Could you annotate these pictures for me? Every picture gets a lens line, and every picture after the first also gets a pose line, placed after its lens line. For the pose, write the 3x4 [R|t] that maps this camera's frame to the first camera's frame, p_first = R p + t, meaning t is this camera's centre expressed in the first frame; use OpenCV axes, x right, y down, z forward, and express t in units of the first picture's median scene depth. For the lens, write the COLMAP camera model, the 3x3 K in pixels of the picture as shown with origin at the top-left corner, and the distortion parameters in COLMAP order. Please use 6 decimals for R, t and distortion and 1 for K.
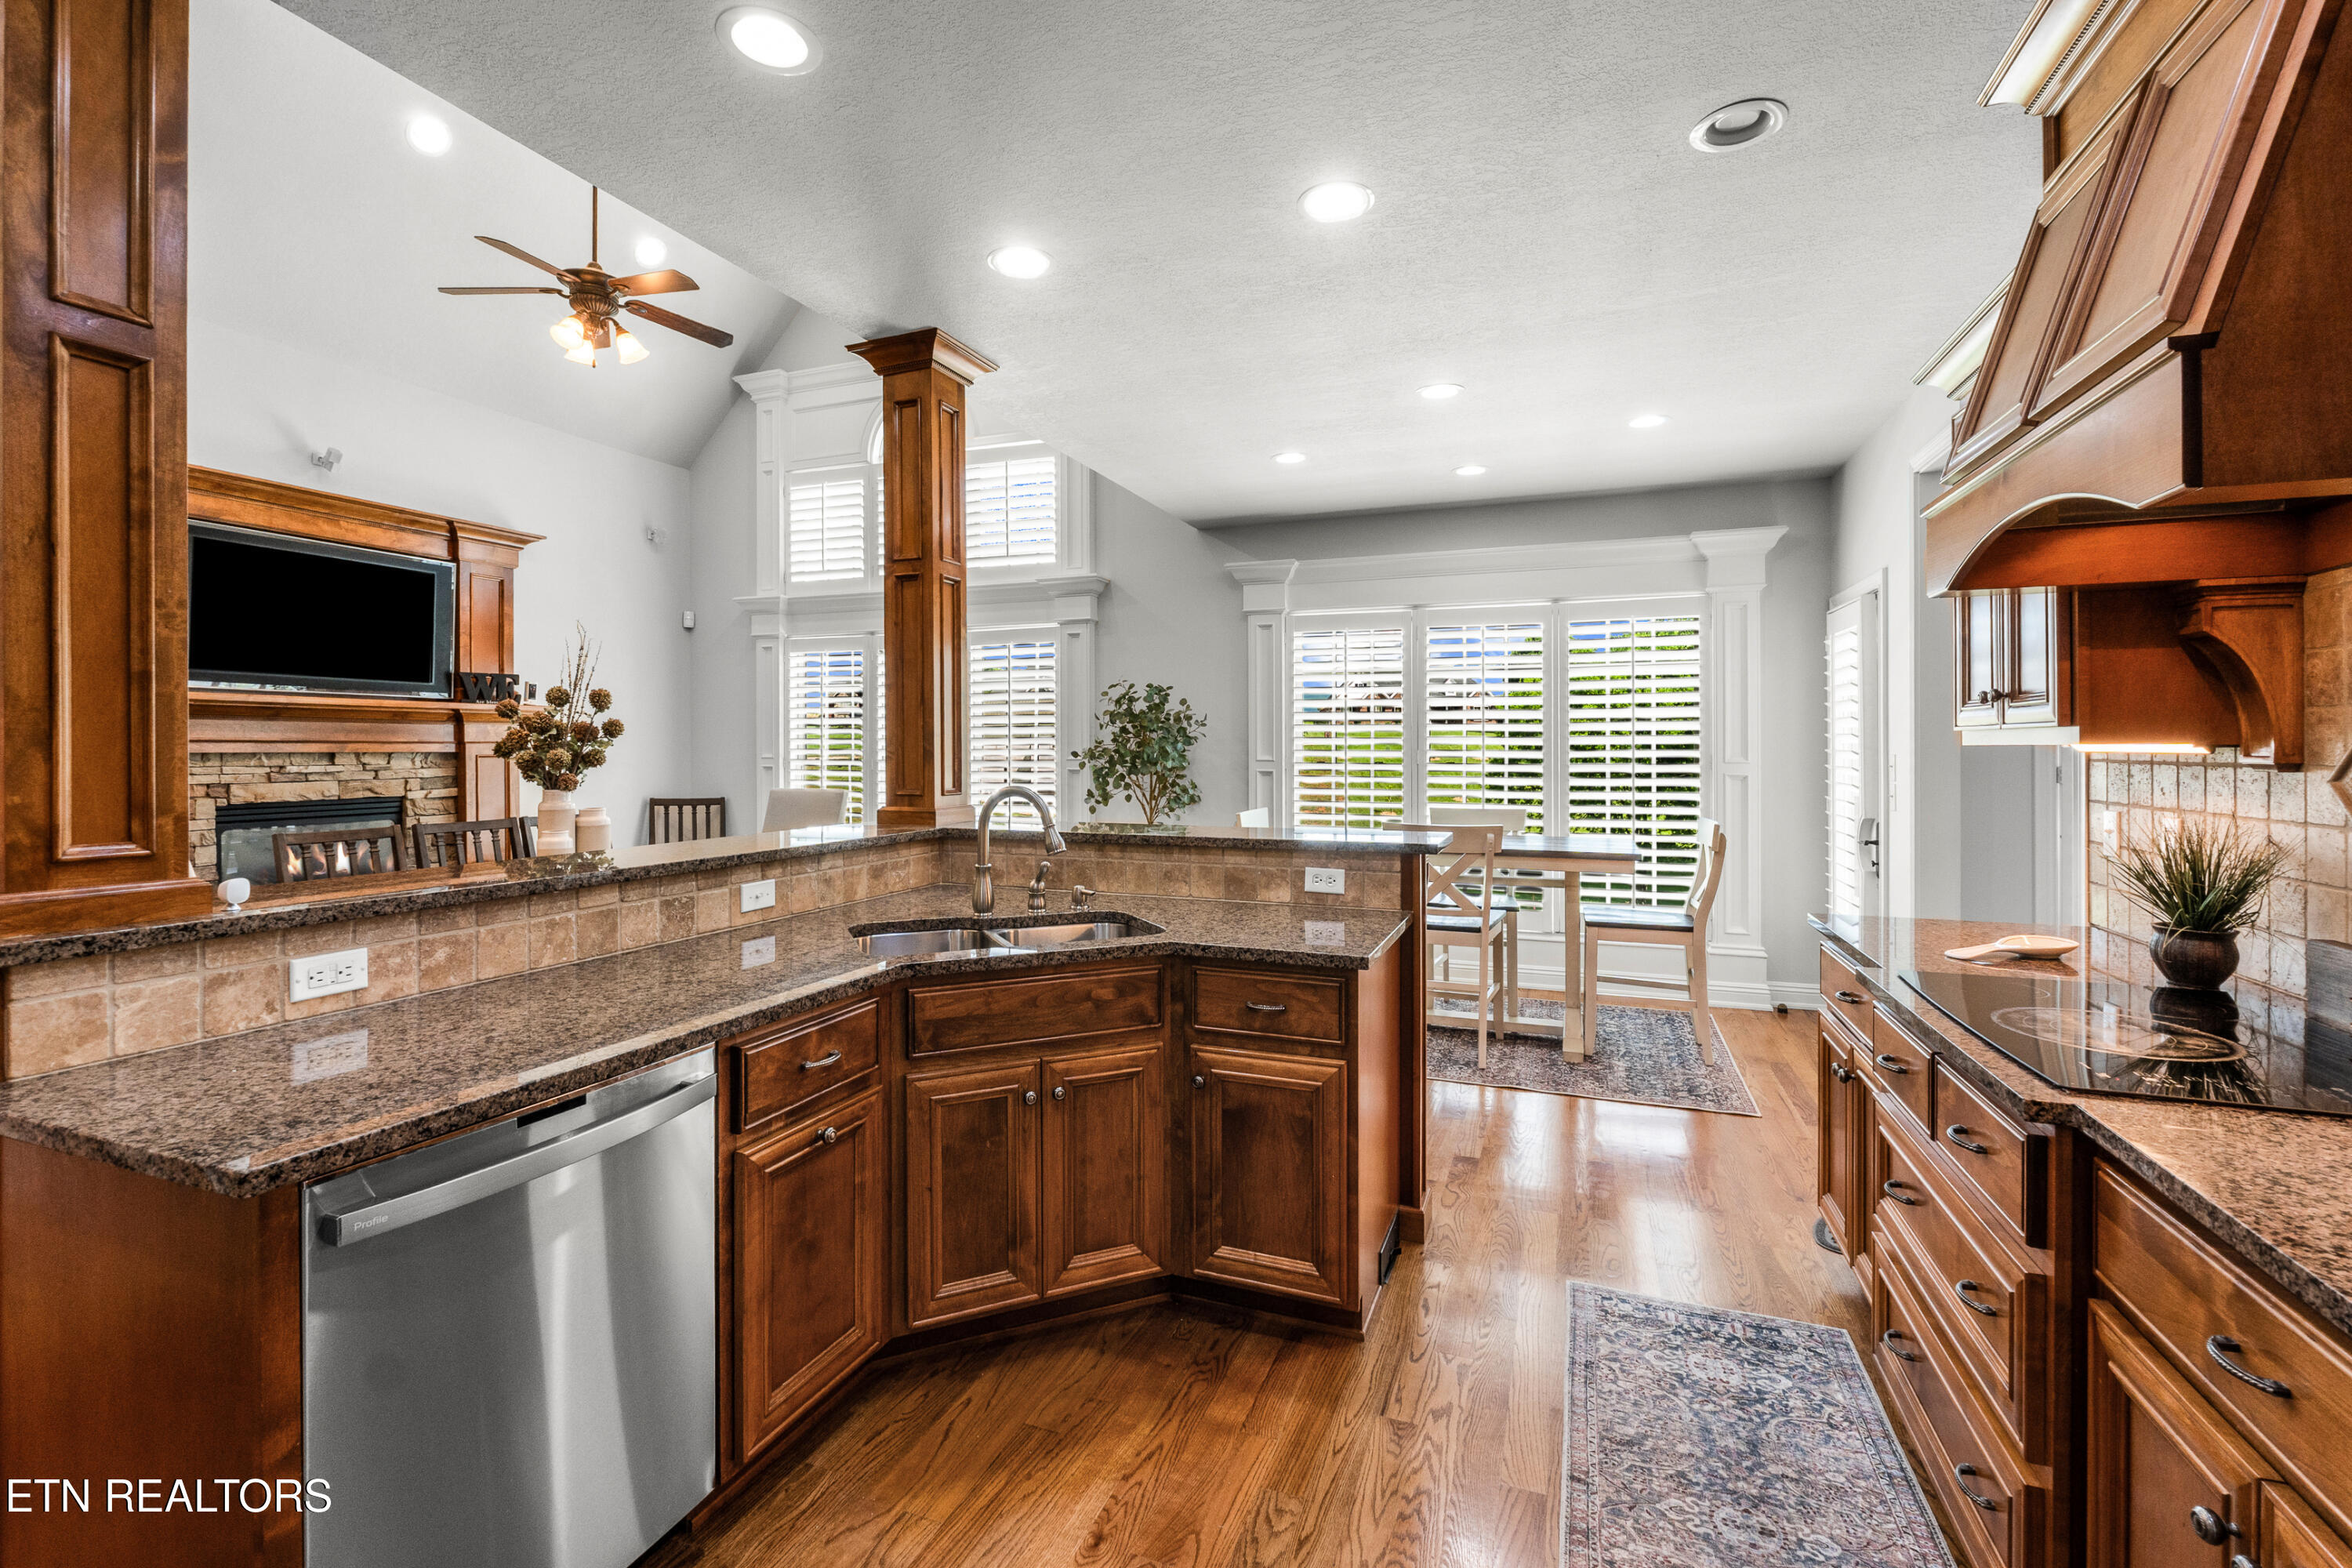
lens RADIAL K [[1015.0, 0, 1176.8], [0, 1015.0, 749.5], [0, 0, 1]] dist [-0.003343, -0.000426]
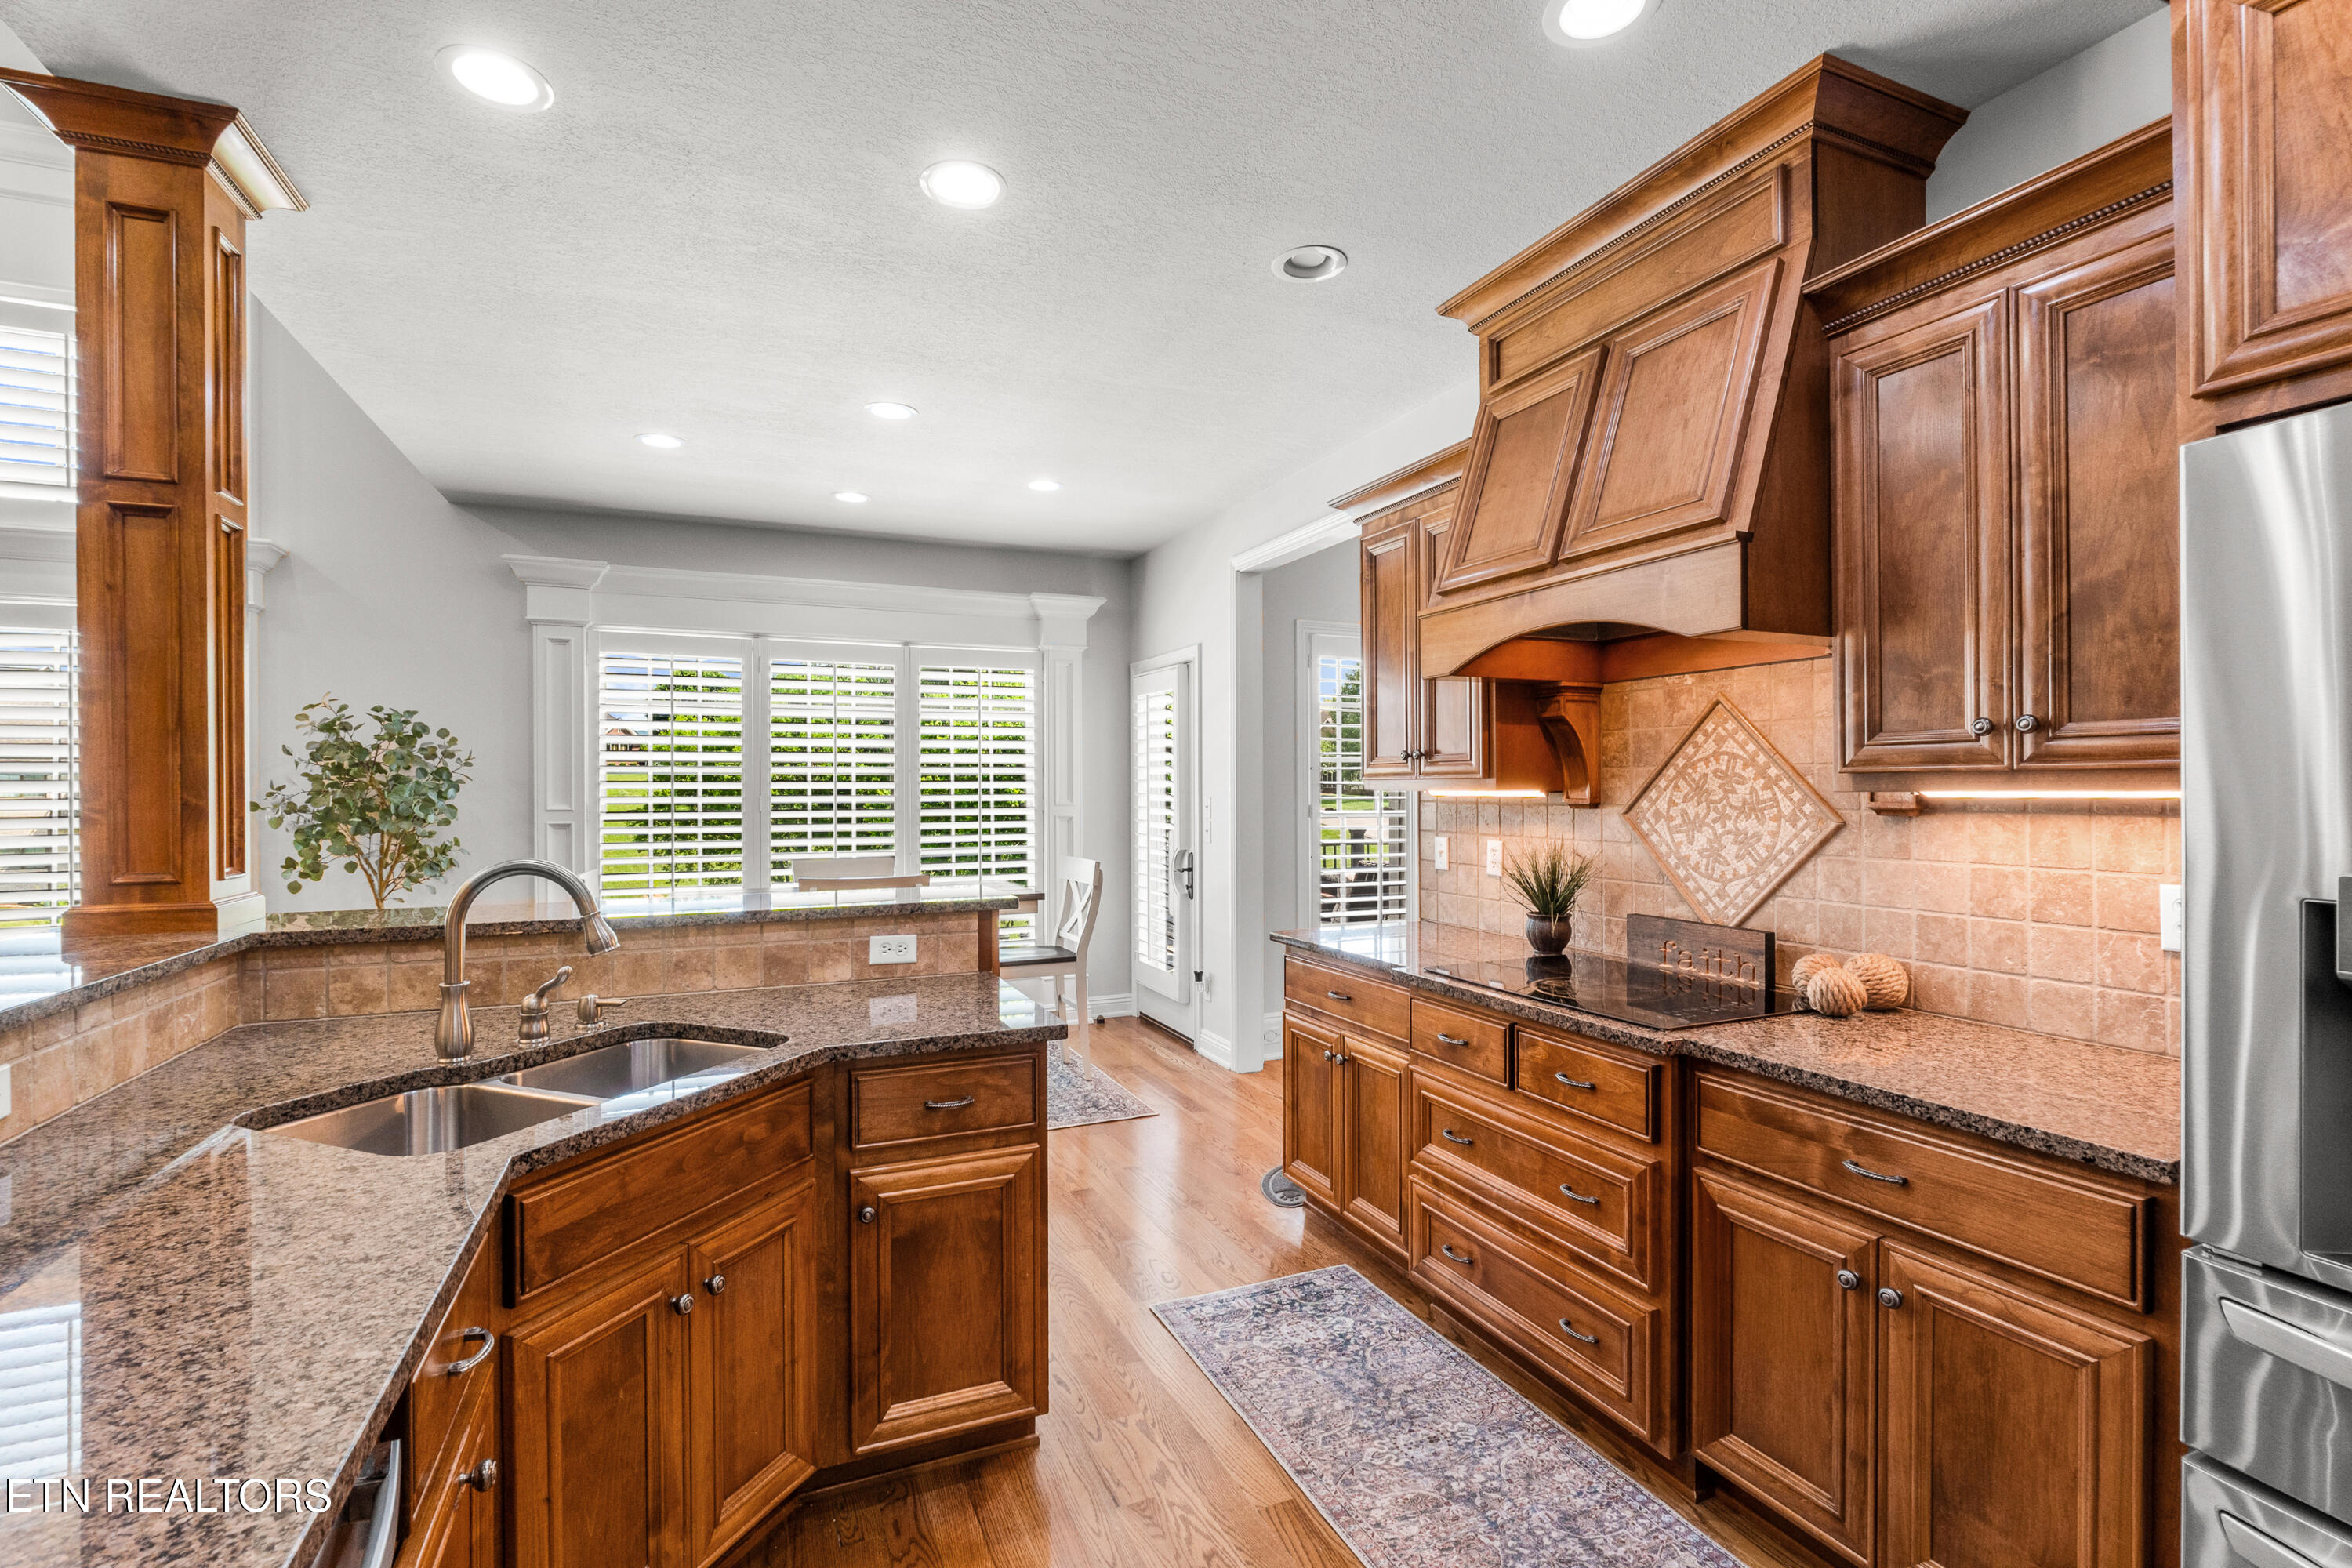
lens RADIAL K [[1044.8, 0, 1153.7], [0, 1044.8, 789.5], [0, 0, 1]] dist [-0.005873, -0.000100]
pose [[0.715896, -0.004637, 0.698191, -0.322684], [0.005573, 0.999984, 0.000927, -0.007880], [-0.698184, 0.003228, 0.715911, 0.202442]]
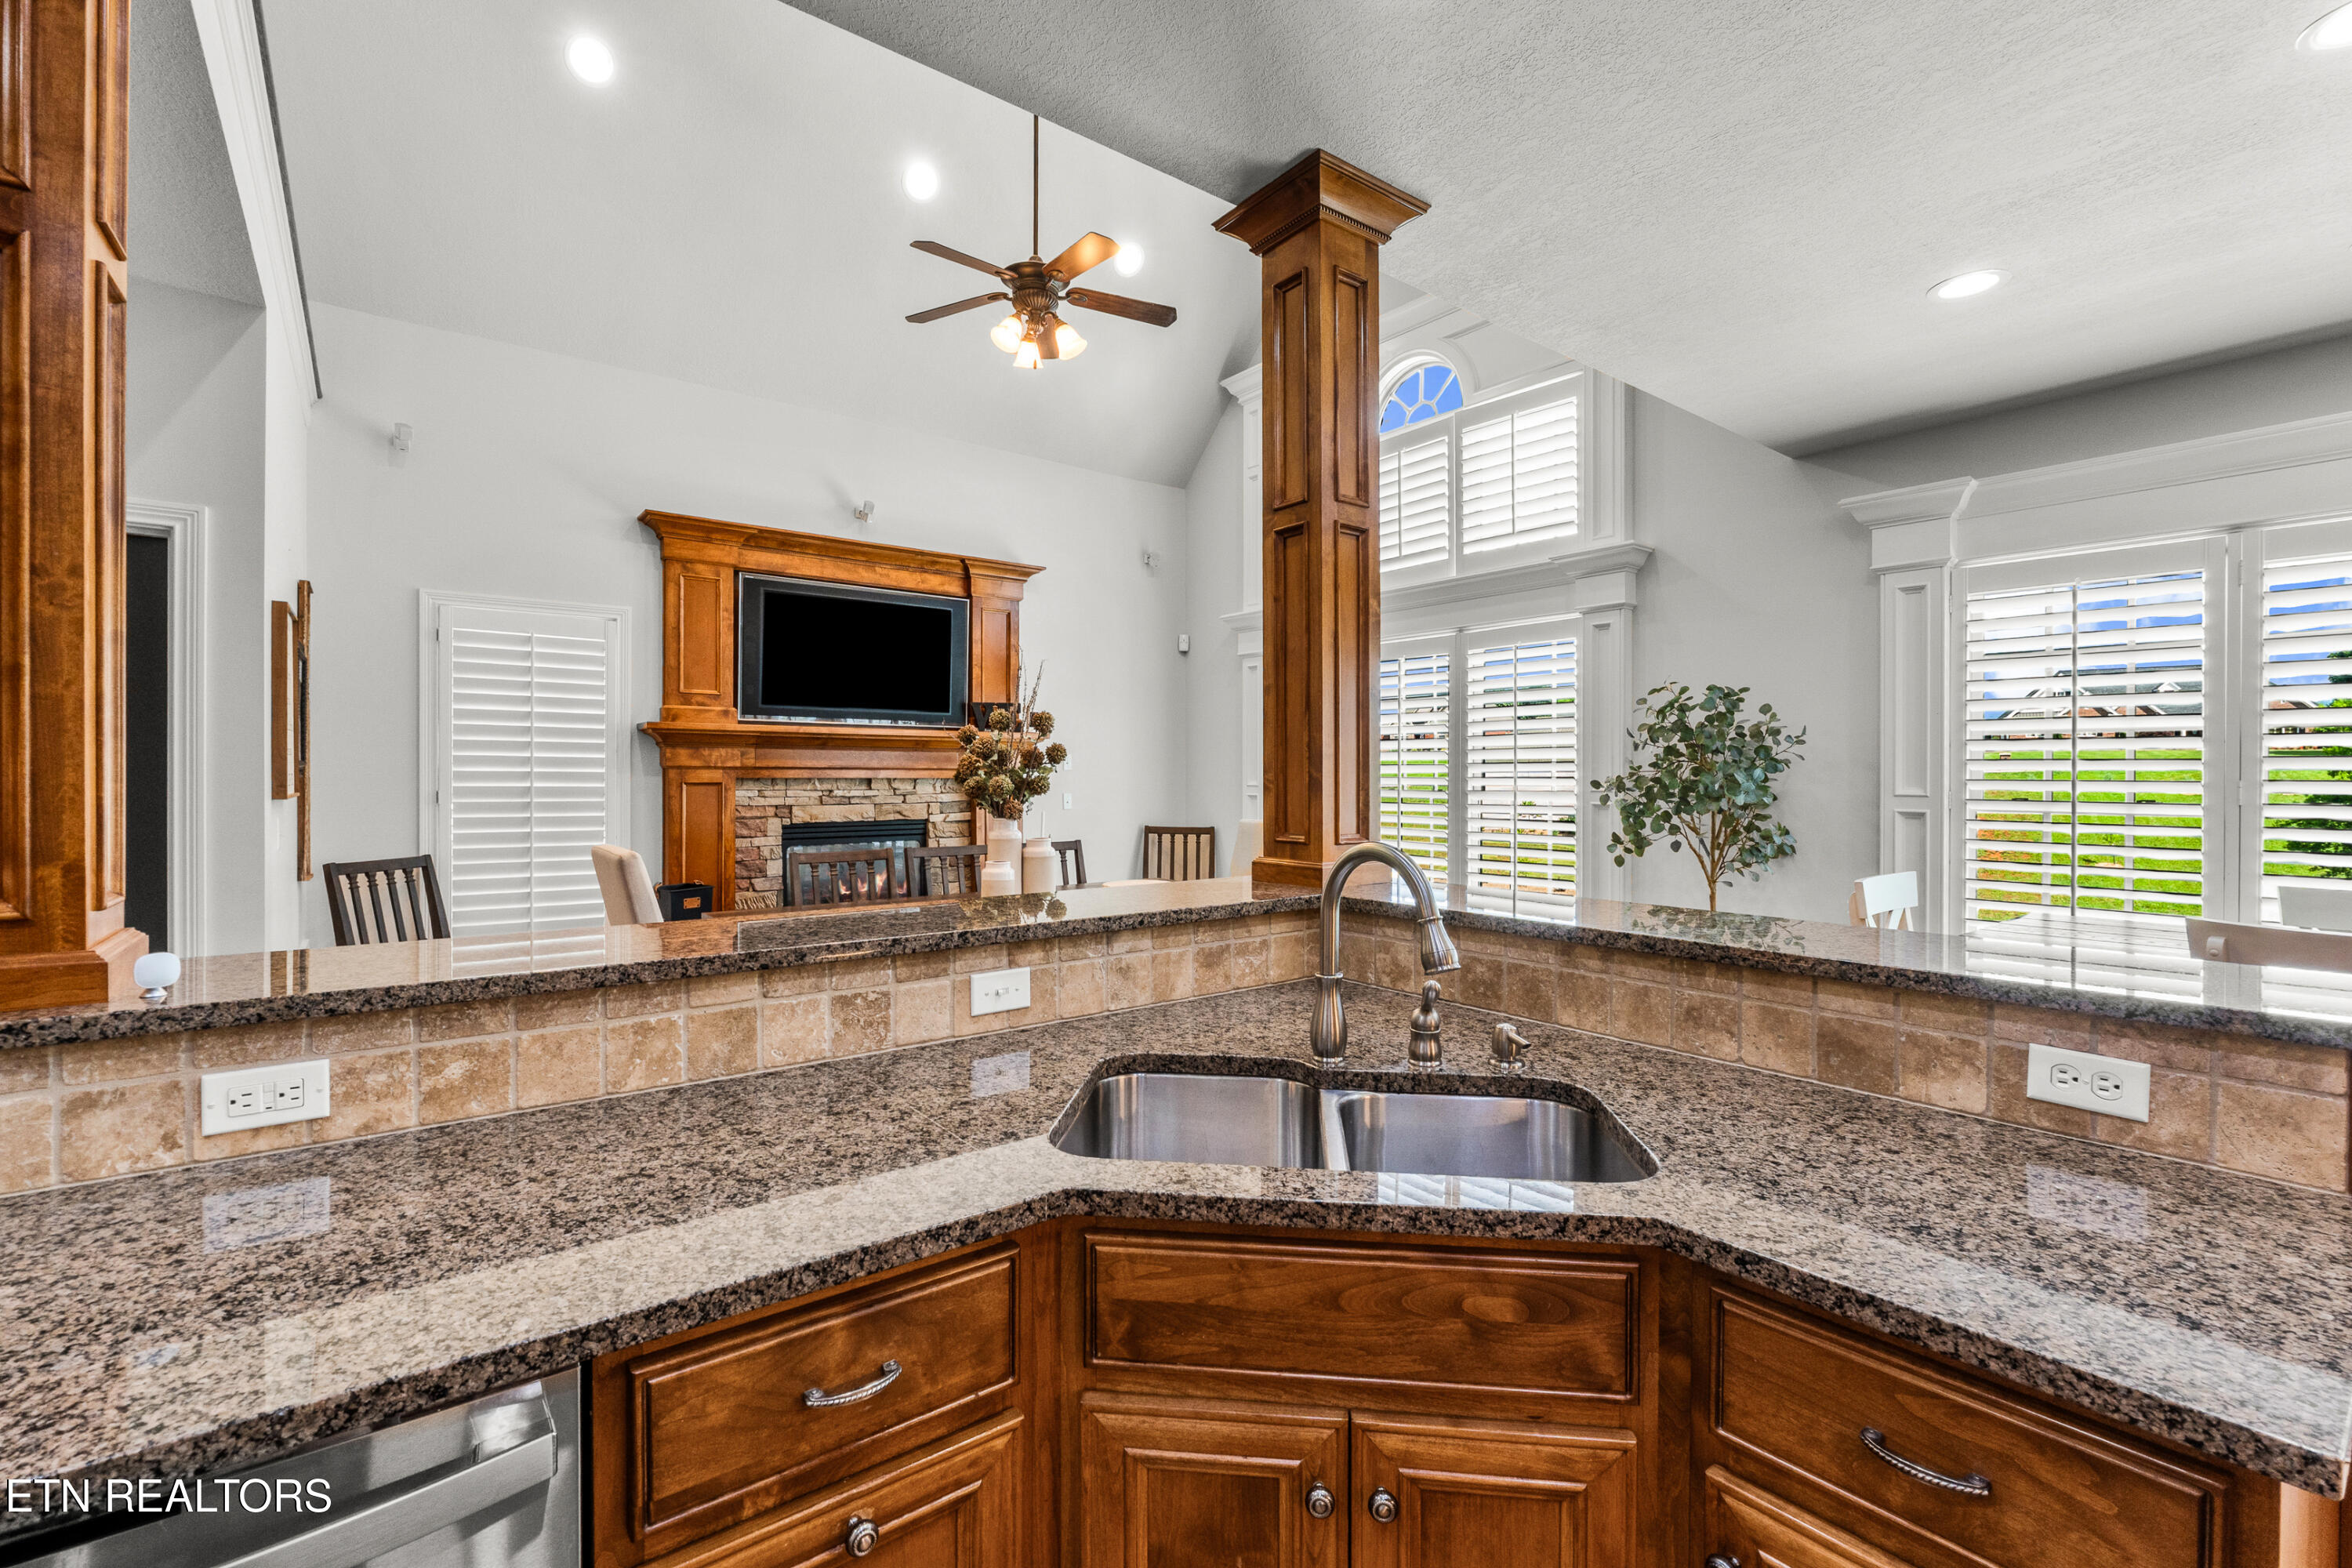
lens RADIAL K [[1021.5, 0, 1170.9], [0, 1021.5, 781.6], [0, 0, 1]] dist [-0.009798, 0.000088]
pose [[0.858177, 0.005297, -0.513327, 0.031559], [-0.003241, 0.999983, 0.004901, 0.000067], [0.513344, -0.002542, 0.858179, 0.431049]]
